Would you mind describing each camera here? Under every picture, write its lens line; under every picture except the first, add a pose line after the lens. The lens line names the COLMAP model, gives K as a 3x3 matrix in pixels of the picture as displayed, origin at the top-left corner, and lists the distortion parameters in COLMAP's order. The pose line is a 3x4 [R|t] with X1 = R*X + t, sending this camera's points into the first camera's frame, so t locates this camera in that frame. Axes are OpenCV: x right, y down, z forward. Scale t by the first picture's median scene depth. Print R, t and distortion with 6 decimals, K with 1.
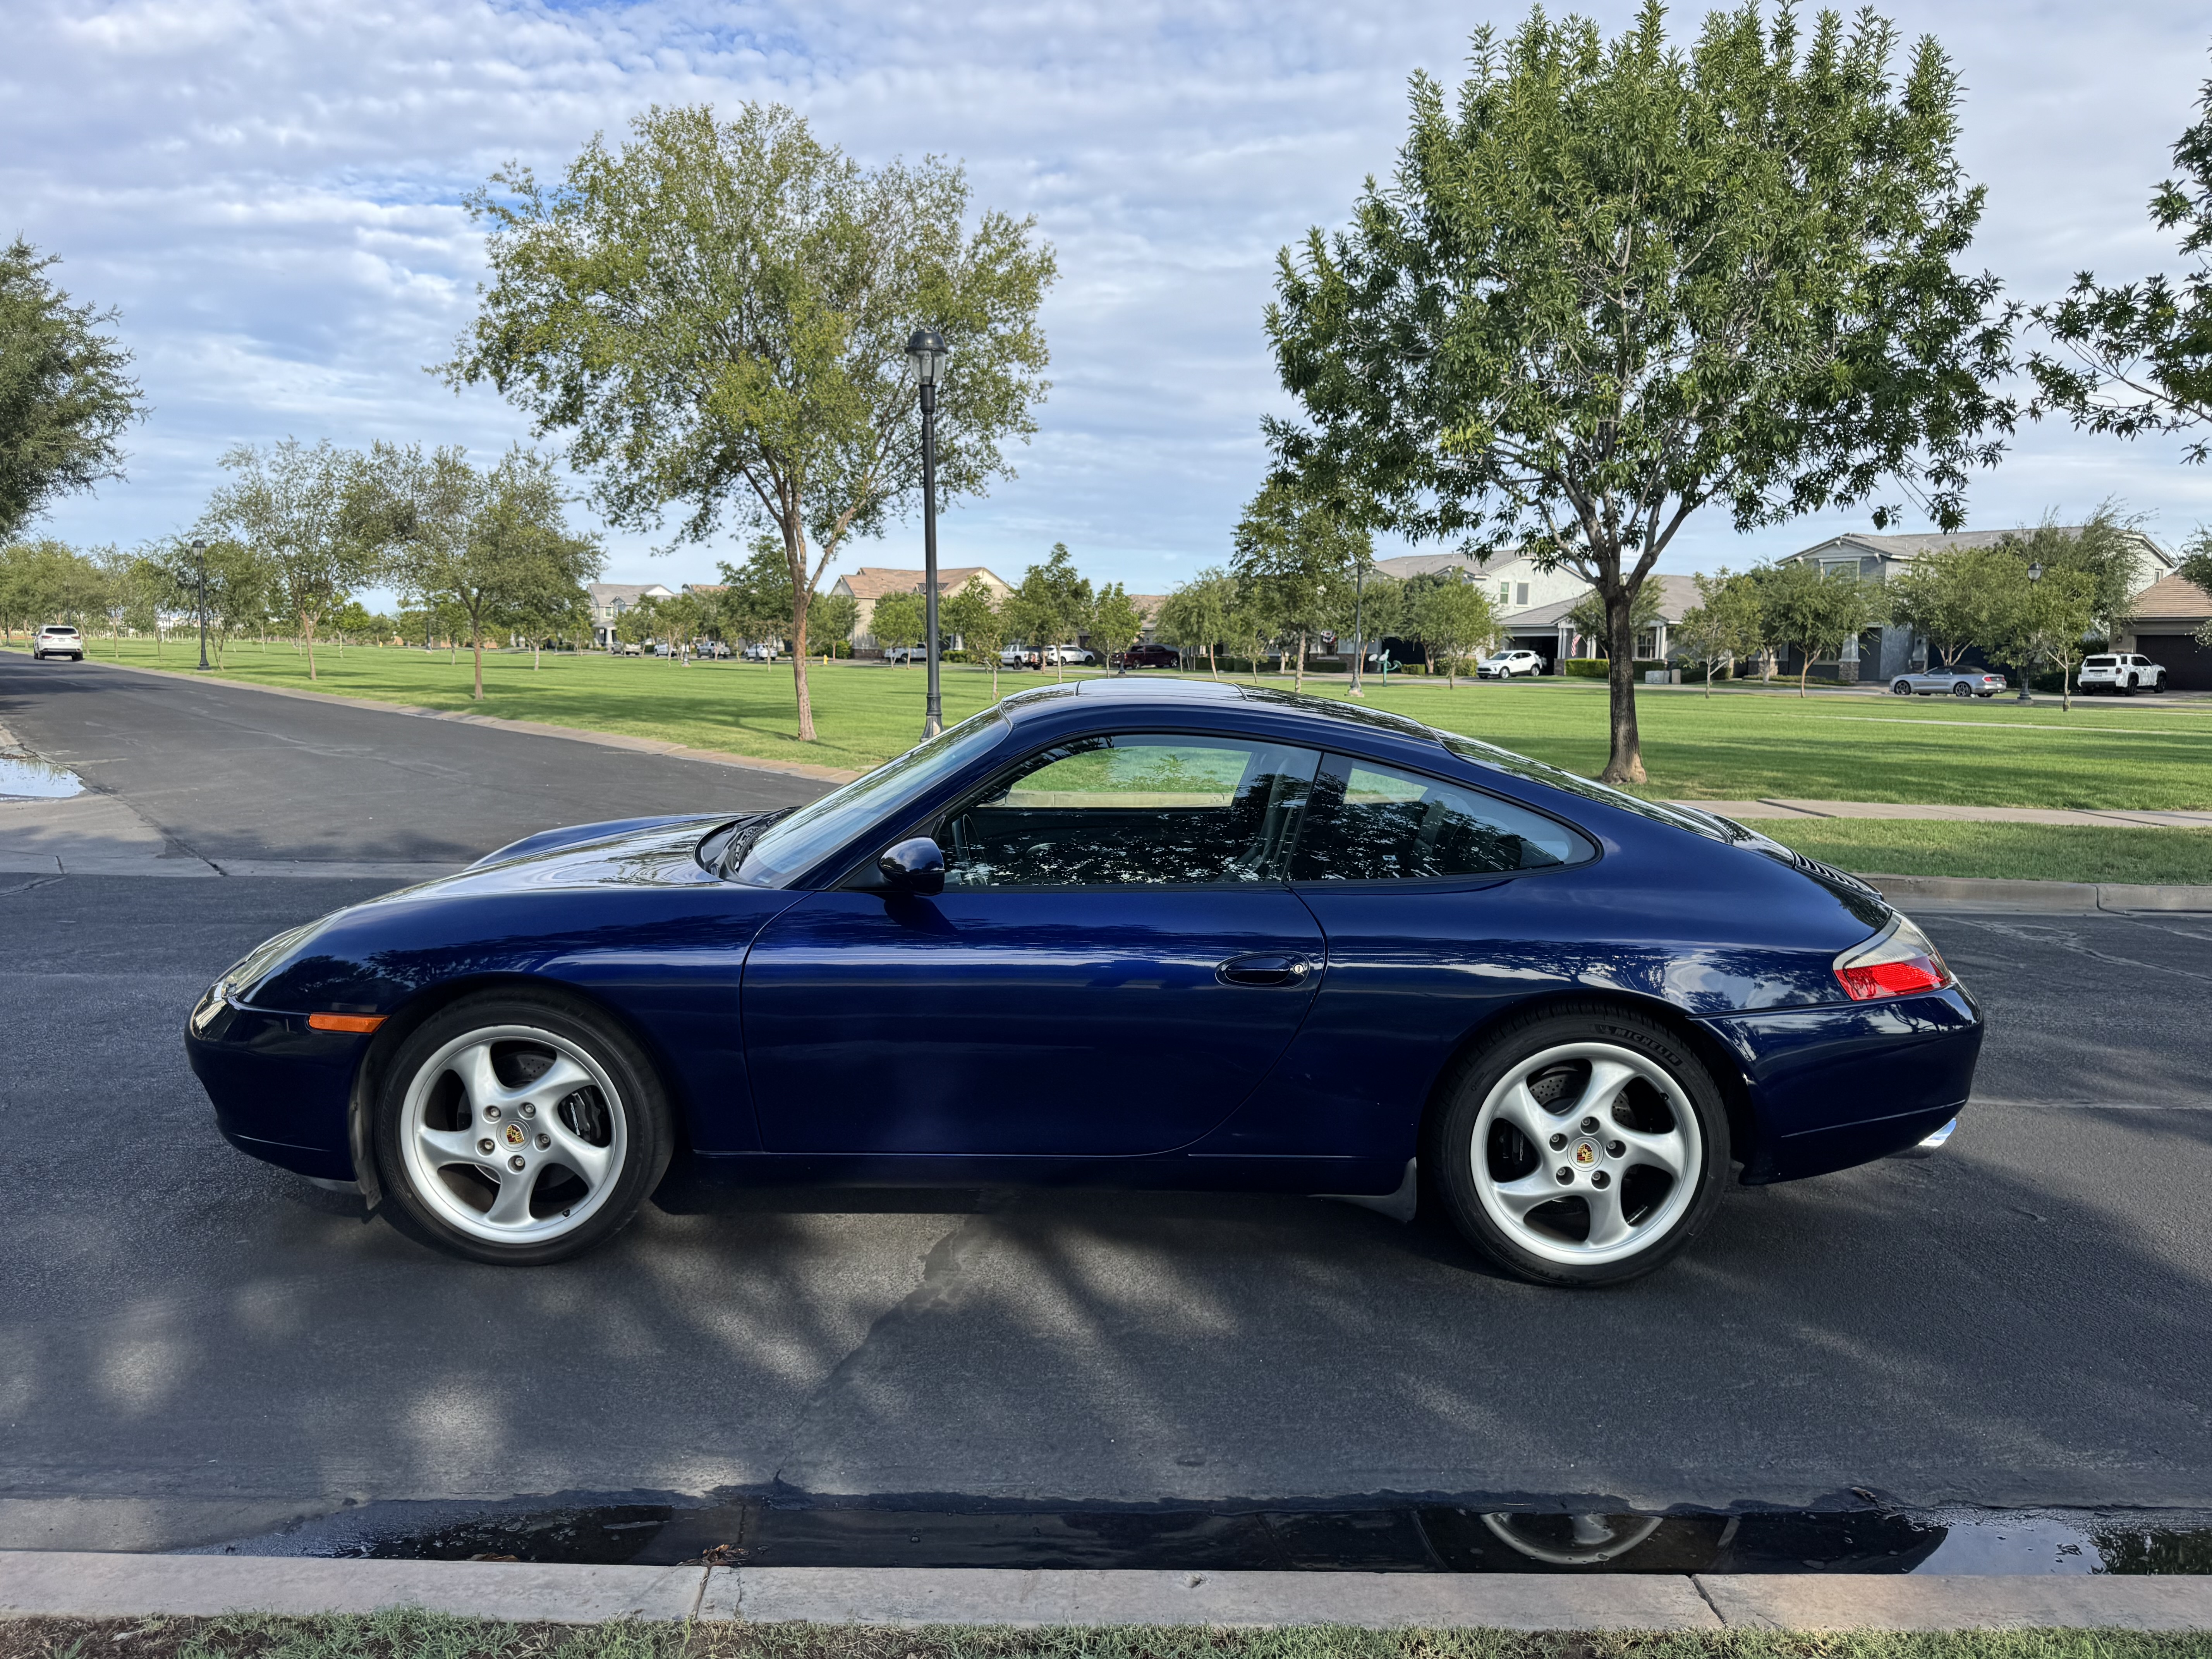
lens RADIAL K [[1689.3, 0, 1100.2], [0, 1689.3, 816.5], [0, 0, 1]] dist [0.016773, 0.001663]
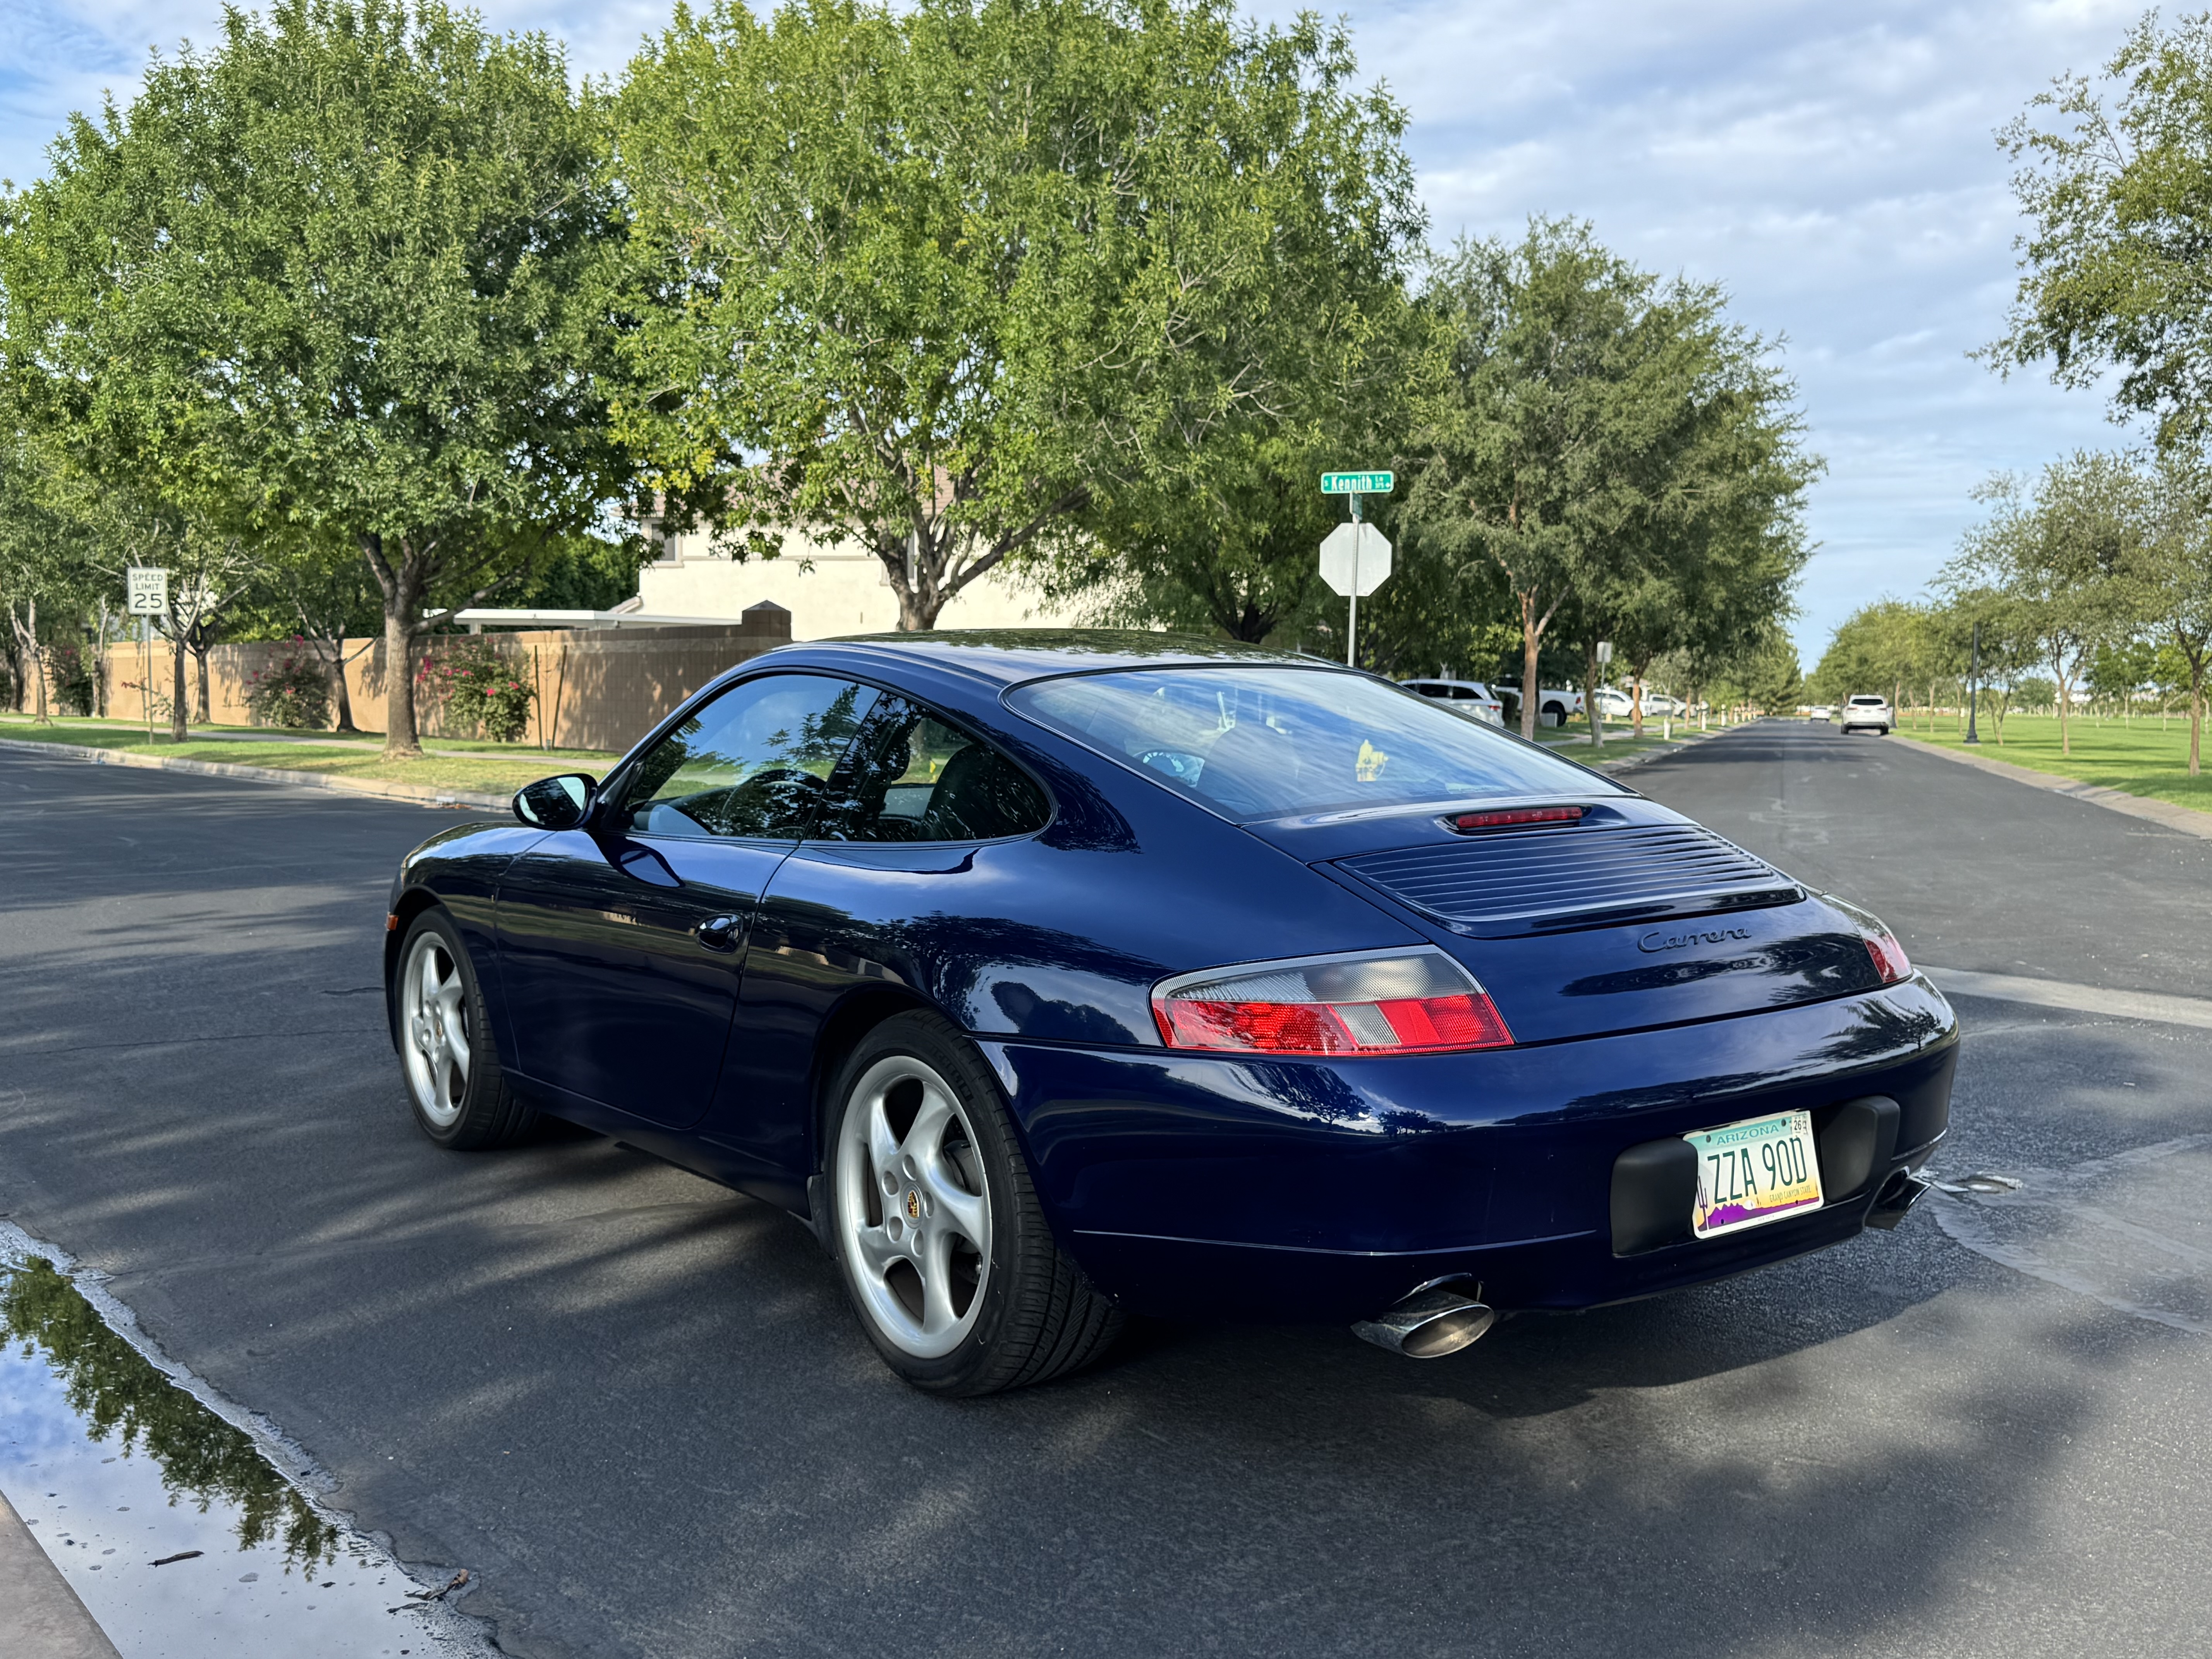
lens RADIAL K [[2129.9, 0, 1097.3], [0, 2129.9, 837.7], [0, 0, 1]] dist [-0.007369, 0.000000]
pose [[0.616636, 0.043186, -0.786063, 0.162490], [-0.078775, 0.996868, -0.007028, 0.005584], [0.783298, 0.066256, 0.618106, 0.071516]]
